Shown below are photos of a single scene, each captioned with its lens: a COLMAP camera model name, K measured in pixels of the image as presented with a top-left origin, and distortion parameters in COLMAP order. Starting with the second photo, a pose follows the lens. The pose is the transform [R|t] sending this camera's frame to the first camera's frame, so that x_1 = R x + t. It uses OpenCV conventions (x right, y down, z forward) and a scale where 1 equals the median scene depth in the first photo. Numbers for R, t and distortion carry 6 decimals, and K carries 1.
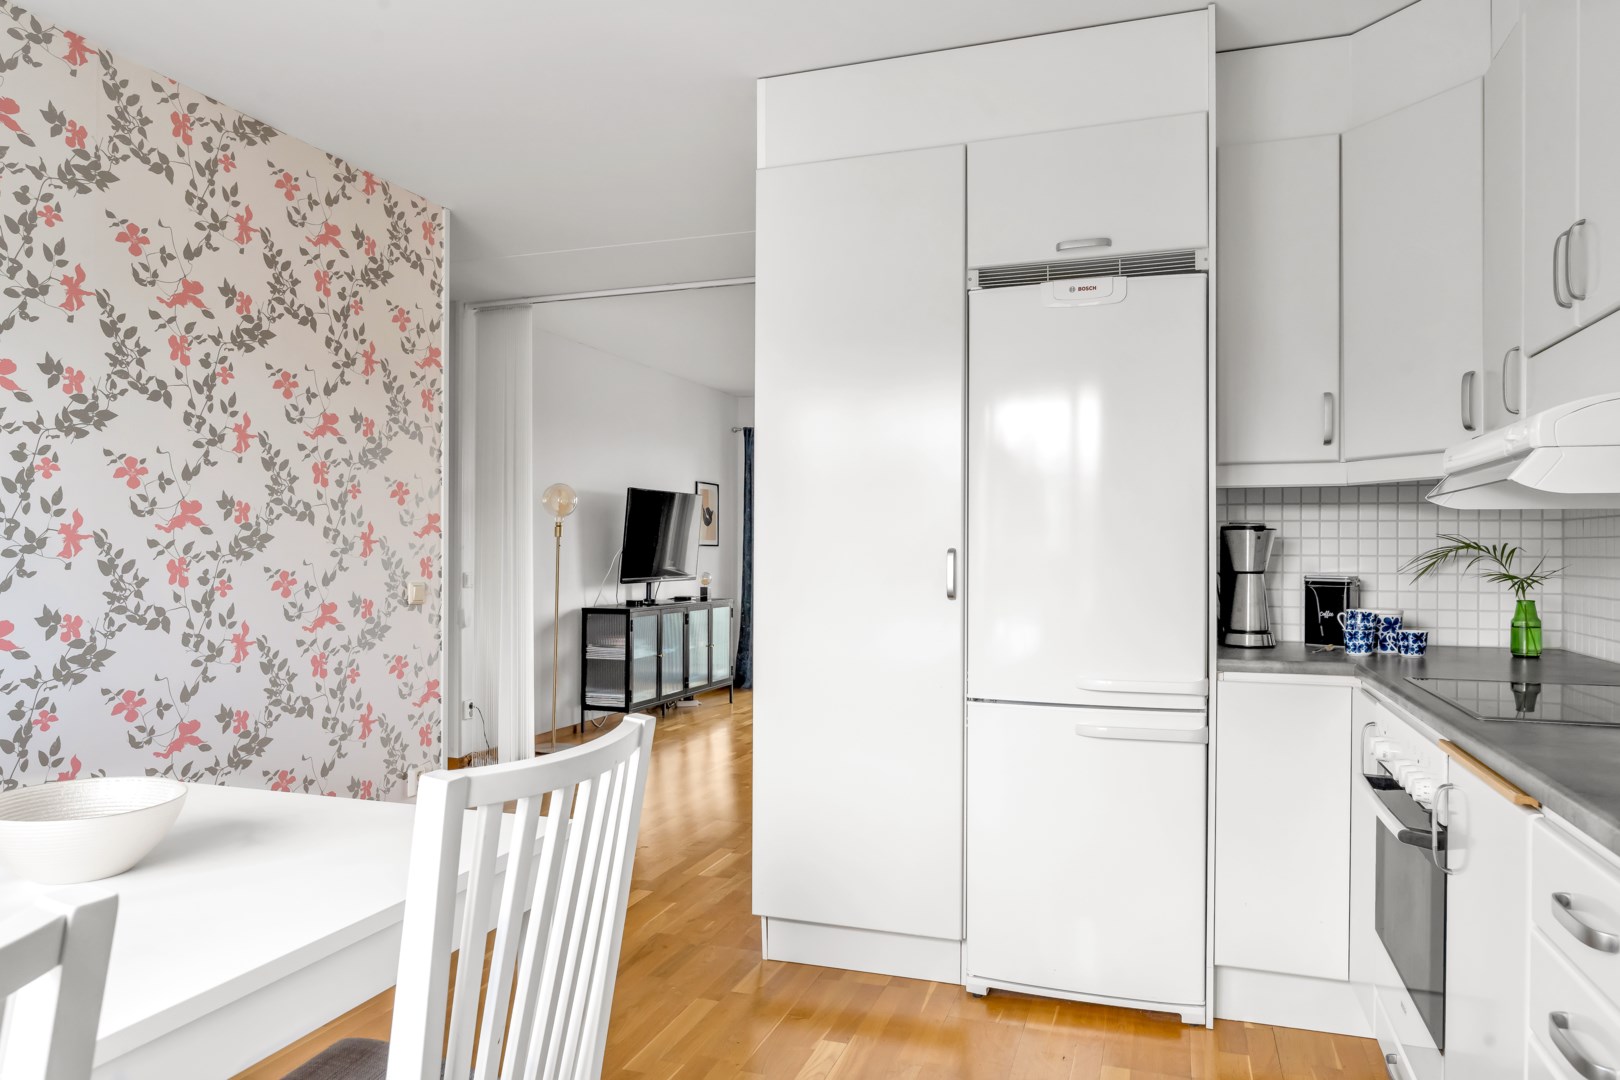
lens RADIAL K [[1069.2, 0, 810.0], [0, 1069.2, 540.0], [0, 0, 1]] dist [-0.009282, 0.001050]
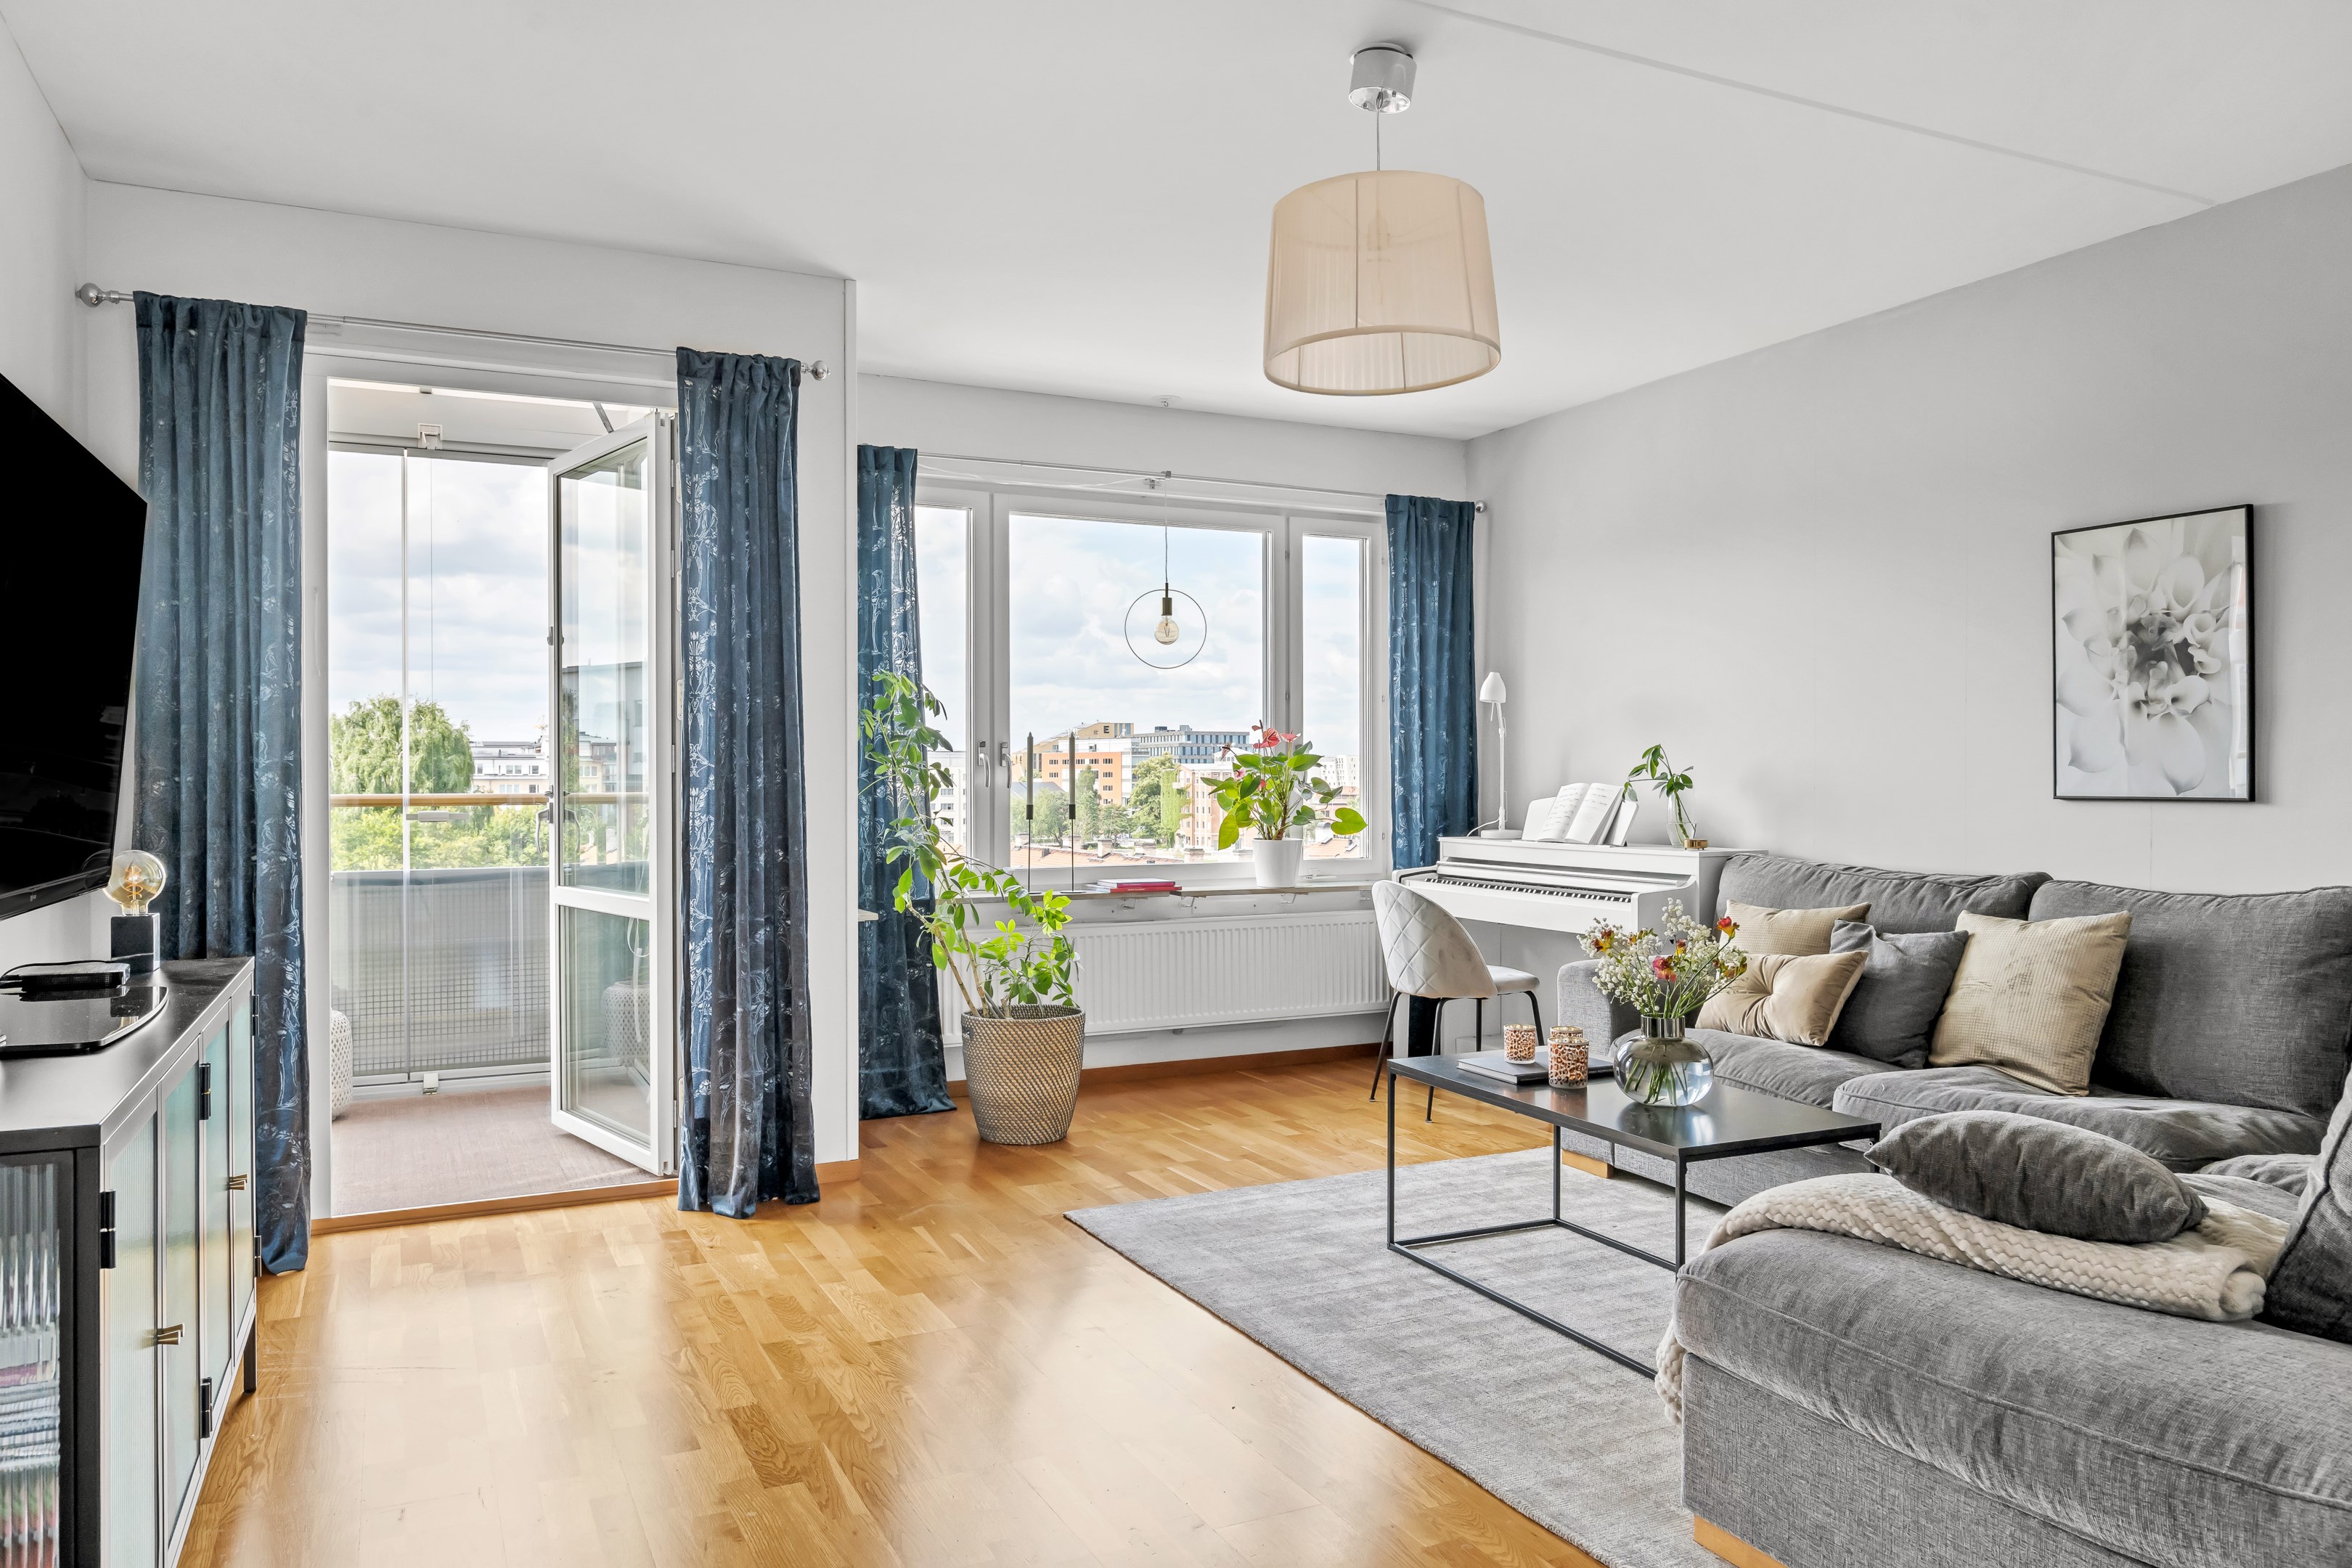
lens RADIAL K [[1625.7, 0, 1181.2], [0, 1625.7, 799.2], [0, 0, 1]] dist [-0.008984, 0.004367]
pose [[0.705434, -0.008565, 0.708724, -0.213545], [-0.008081, 0.999765, 0.020126, 0.012377], [-0.708730, -0.019925, 0.705199, 0.691415]]
